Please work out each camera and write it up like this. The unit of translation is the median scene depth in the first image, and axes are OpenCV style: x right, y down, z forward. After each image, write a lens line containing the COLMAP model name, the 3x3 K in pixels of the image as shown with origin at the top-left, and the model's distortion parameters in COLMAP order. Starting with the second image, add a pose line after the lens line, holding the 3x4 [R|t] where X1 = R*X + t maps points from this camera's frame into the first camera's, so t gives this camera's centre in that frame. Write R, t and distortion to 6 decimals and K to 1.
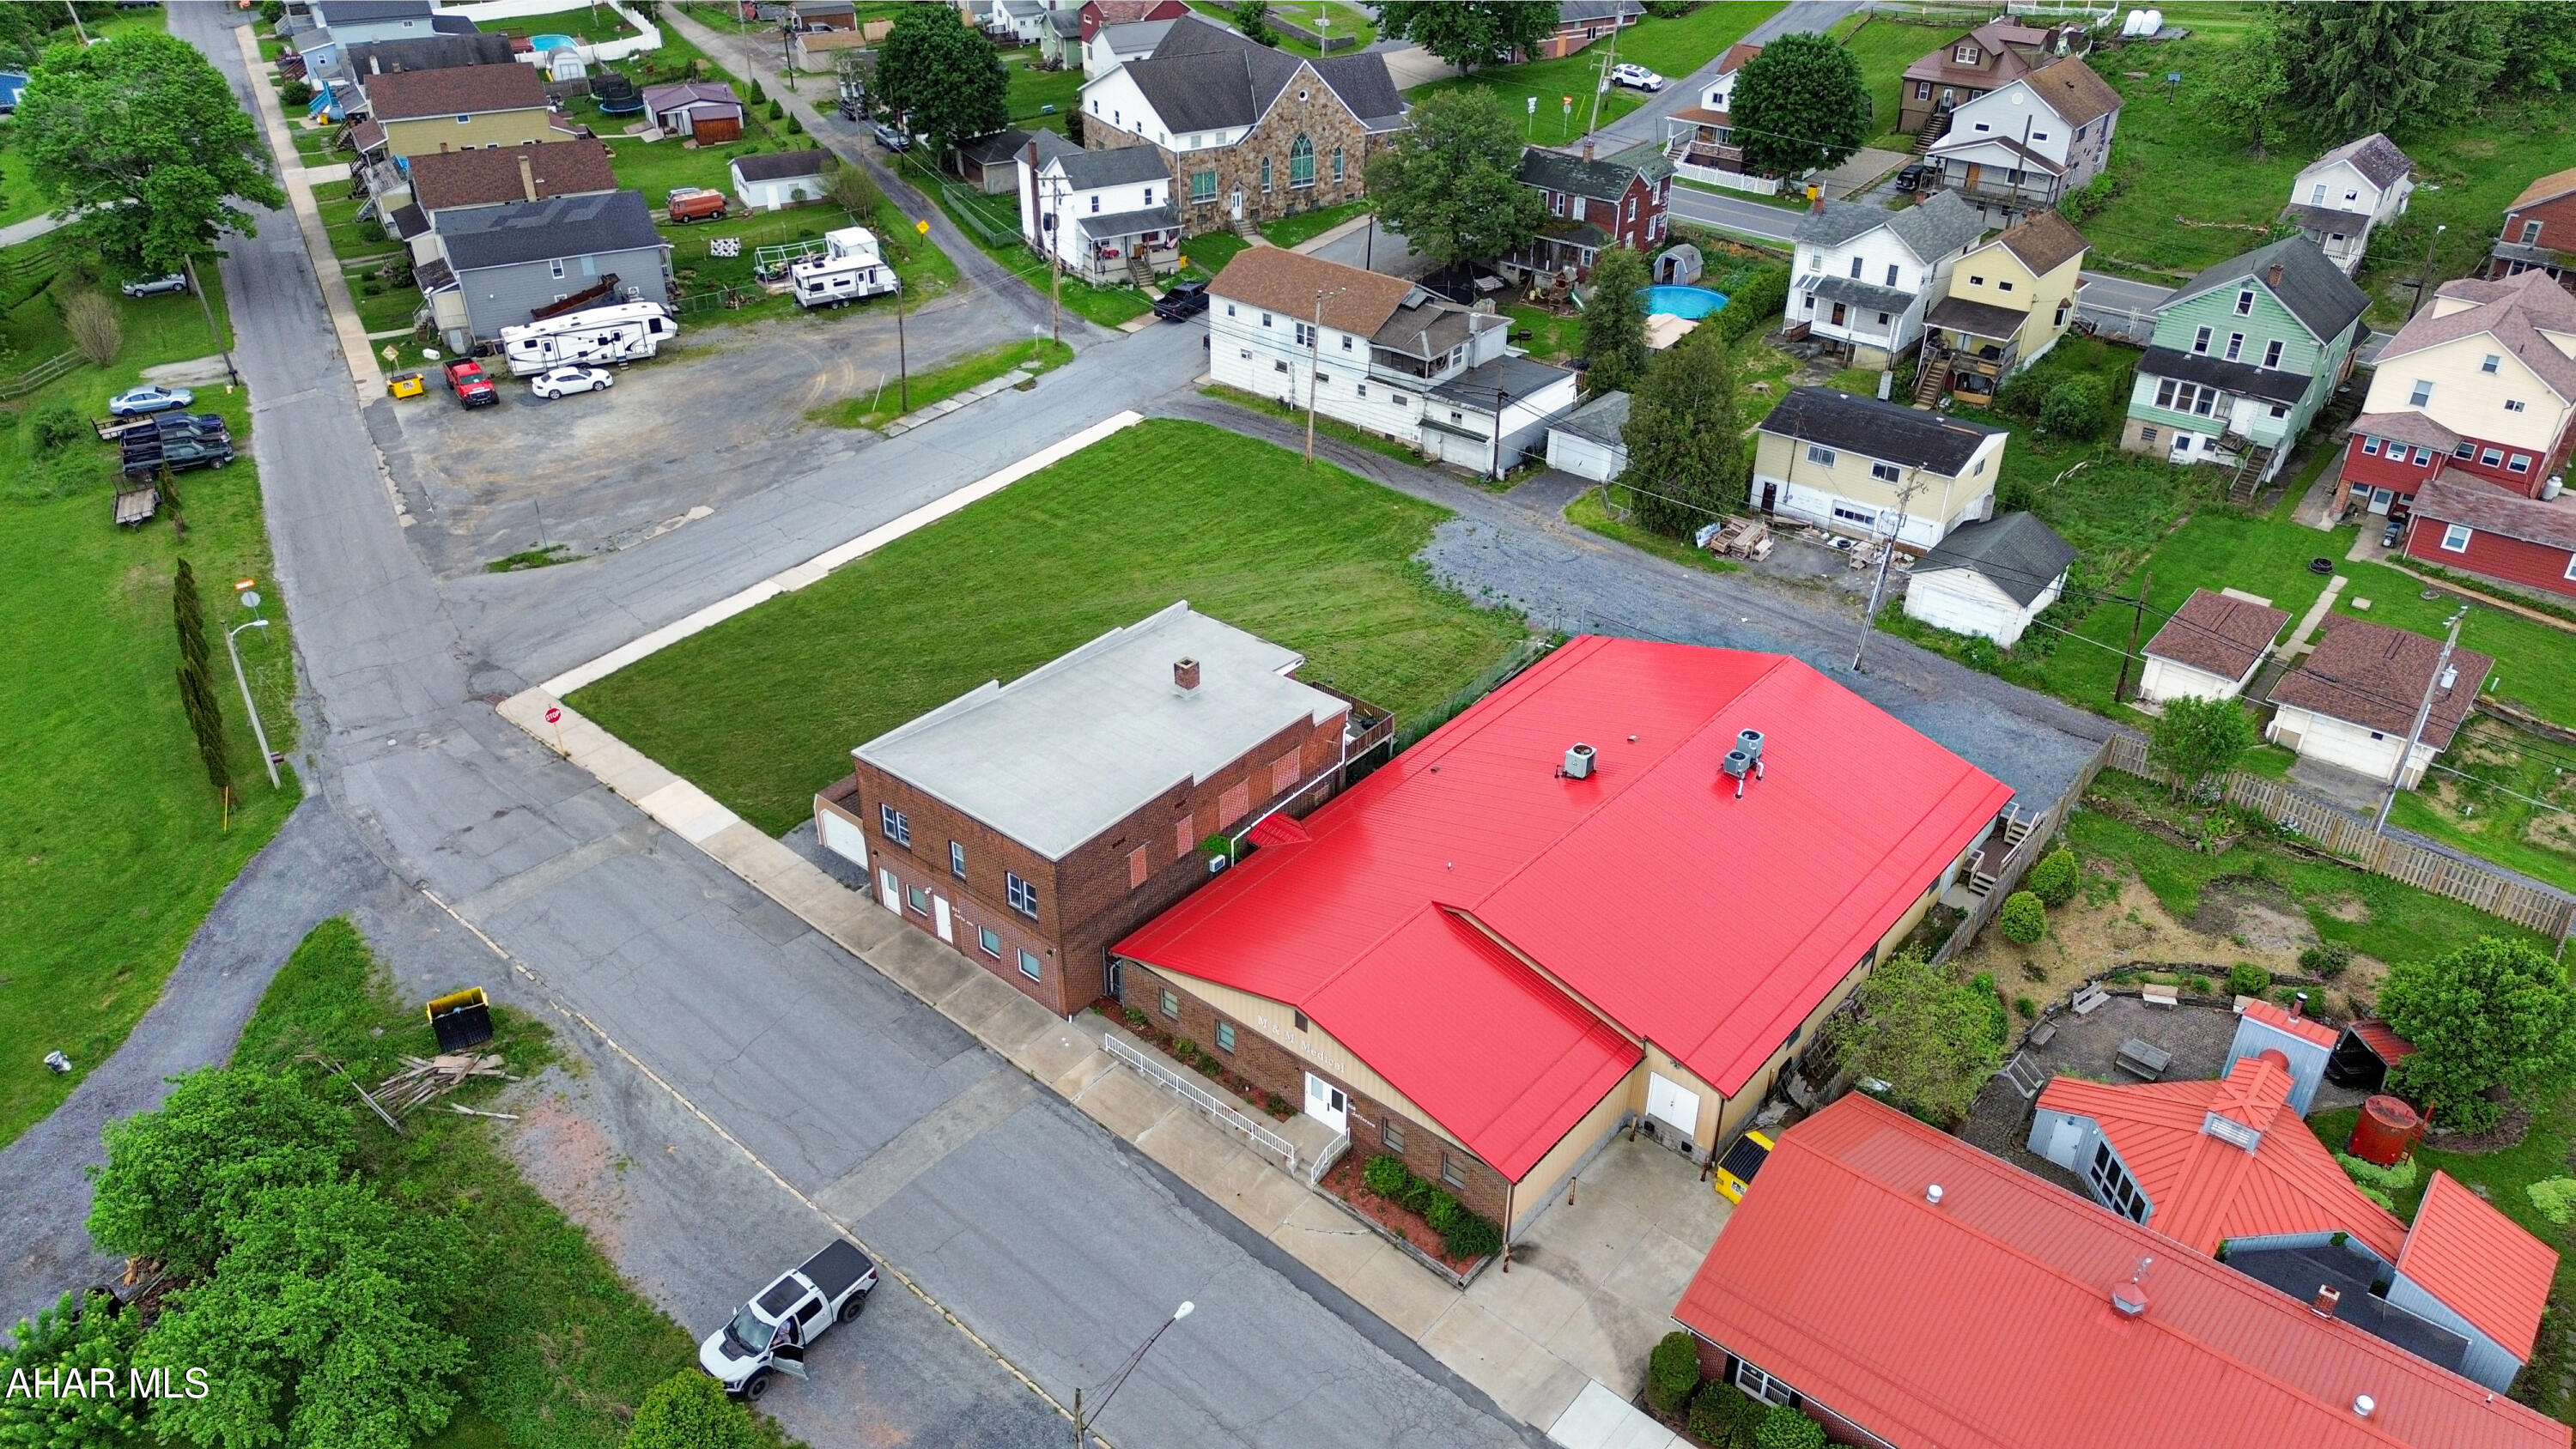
lens RADIAL K [[1836.6, 0, 1293.7], [0, 1836.6, 712.6], [0, 0, 1]] dist [0.070394, -0.058849]
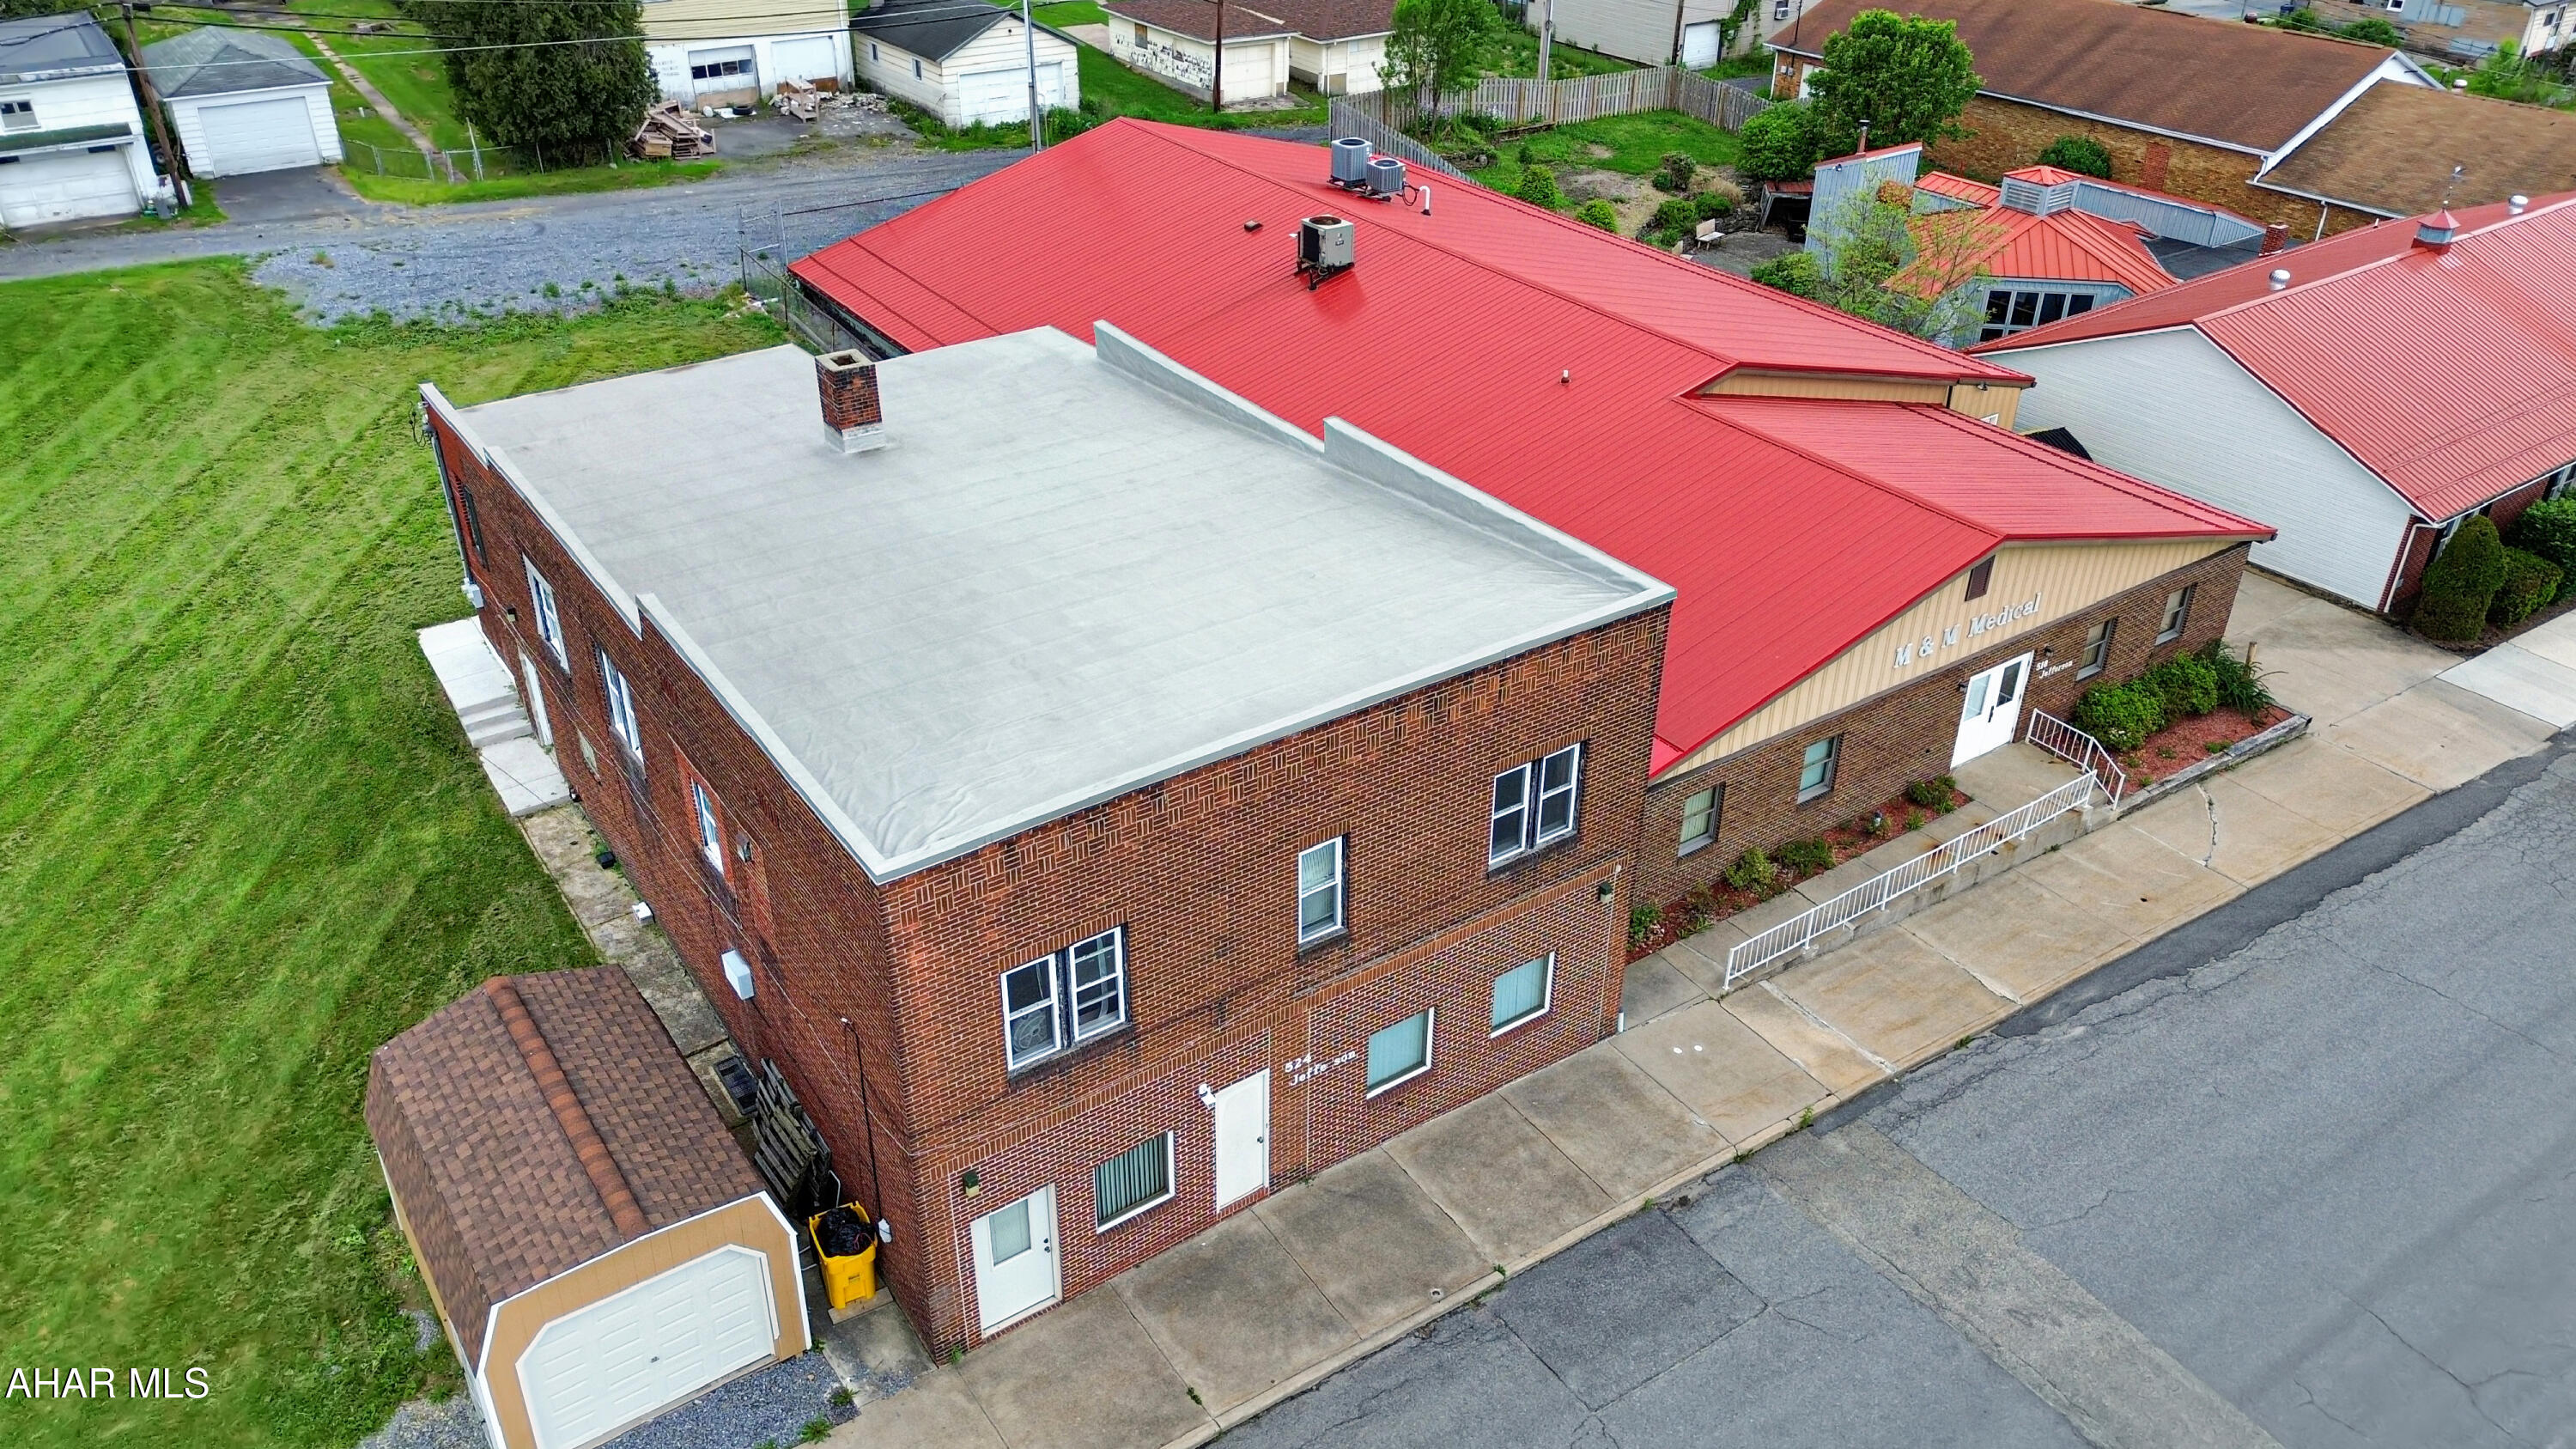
lens RADIAL K [[1837.2, 0, 1293.7], [0, 1837.2, 712.6], [0, 0, 1]] dist [0.070394, -0.058849]
pose [[0.264253, -0.494495, 0.828037, -0.377049], [0.488002, 0.809094, 0.327446, -0.046437], [-0.831880, 0.317555, 0.455120, 0.732912]]
